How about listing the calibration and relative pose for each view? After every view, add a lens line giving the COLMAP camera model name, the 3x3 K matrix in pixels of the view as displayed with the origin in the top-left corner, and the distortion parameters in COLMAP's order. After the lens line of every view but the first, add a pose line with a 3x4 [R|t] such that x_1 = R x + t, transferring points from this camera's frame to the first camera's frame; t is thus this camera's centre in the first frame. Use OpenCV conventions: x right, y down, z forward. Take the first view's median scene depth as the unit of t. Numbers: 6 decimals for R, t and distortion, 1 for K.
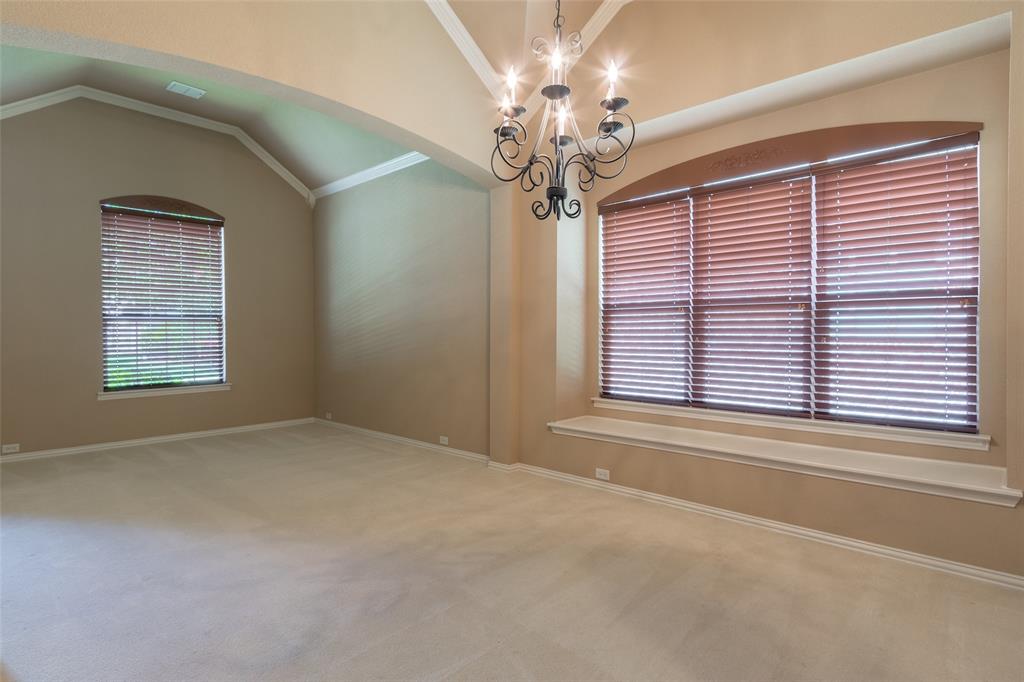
lens RADIAL K [[548.1, 0, 512.0], [0, 548.1, 341.0], [0, 0, 1]] dist [0.001179, 0.001032]
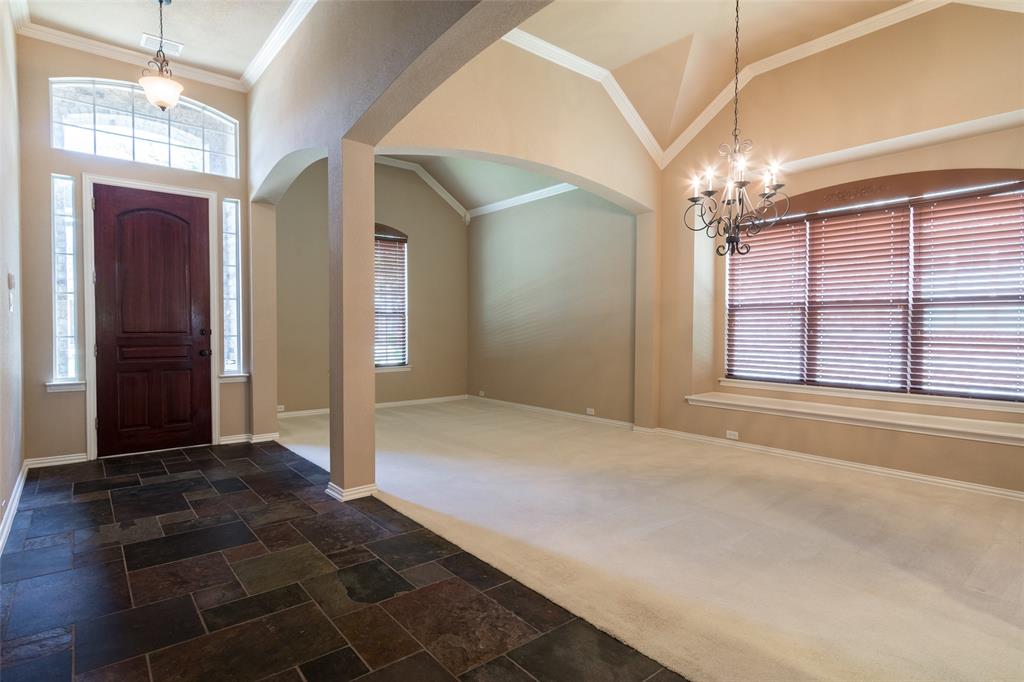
lens RADIAL K [[532.6, 0, 512.0], [0, 532.6, 341.0], [0, 0, 1]] dist [0.000039, -0.001681]
pose [[0.989193, 0.006700, -0.146466, -0.171161], [-0.004837, 0.999903, 0.013076, 0.004712], [0.146540, -0.012226, 0.989129, -0.332842]]
